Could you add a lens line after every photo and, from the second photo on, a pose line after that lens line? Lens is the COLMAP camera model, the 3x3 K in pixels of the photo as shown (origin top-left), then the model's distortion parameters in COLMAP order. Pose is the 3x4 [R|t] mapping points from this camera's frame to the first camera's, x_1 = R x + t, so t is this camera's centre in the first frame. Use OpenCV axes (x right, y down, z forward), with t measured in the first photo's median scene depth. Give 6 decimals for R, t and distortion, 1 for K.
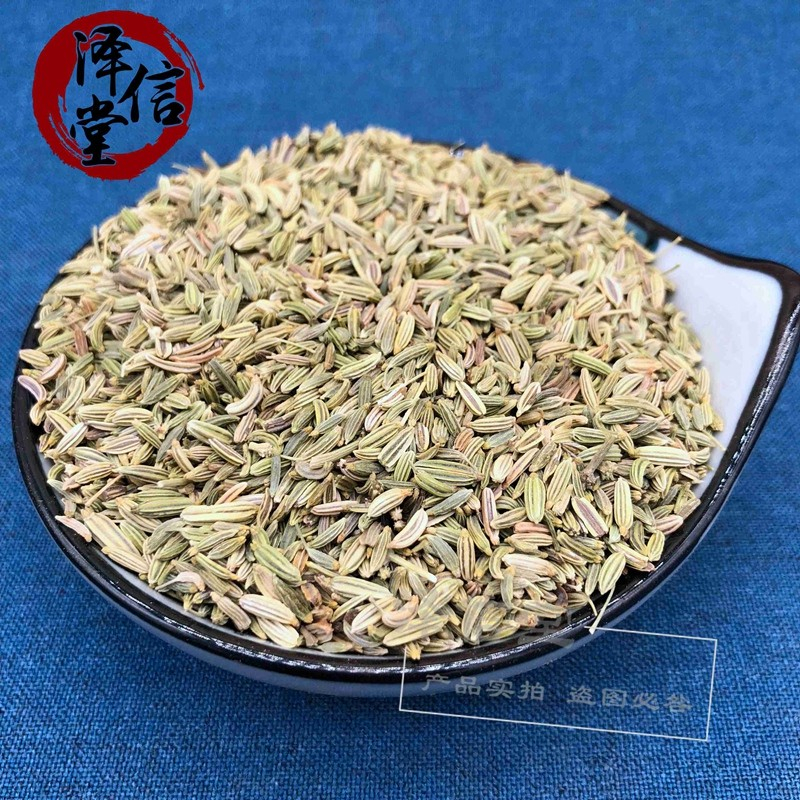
lens RADIAL K [[903.4, 0, 403.9], [0, 903.4, 398.3], [0, 0, 1]] dist [-0.025195, 0.000000]
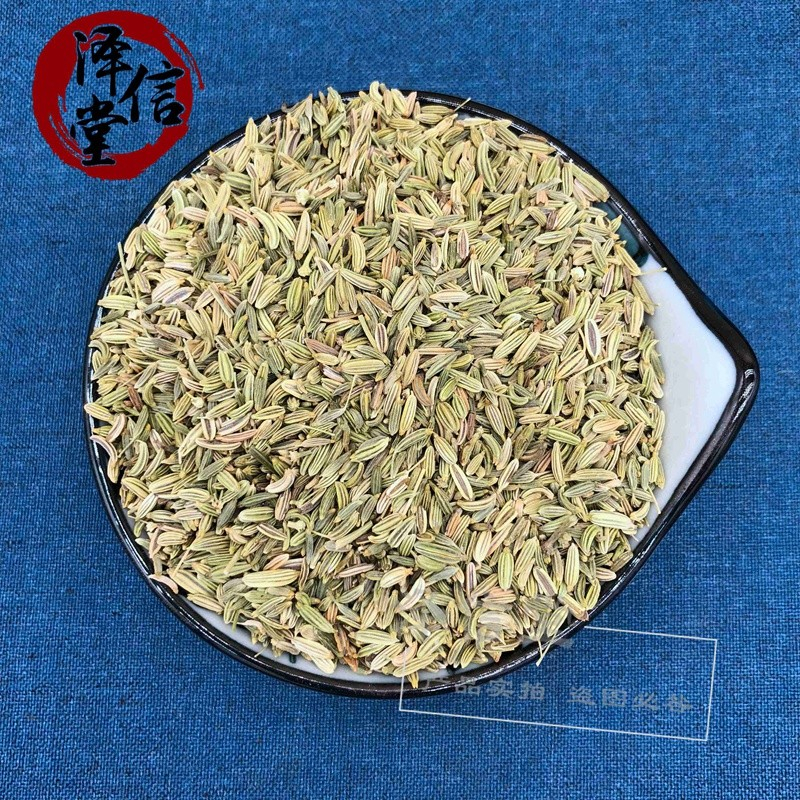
lens RADIAL K [[903.4, 0, 401.7], [0, 903.4, 398.0], [0, 0, 1]] dist [-0.025195, 0.000000]
pose [[0.999908, 0.002807, -0.013278, 0.008008], [0.004570, 0.851598, 0.524176, -0.746514], [0.012779, -0.524188, 0.851507, -0.004214]]
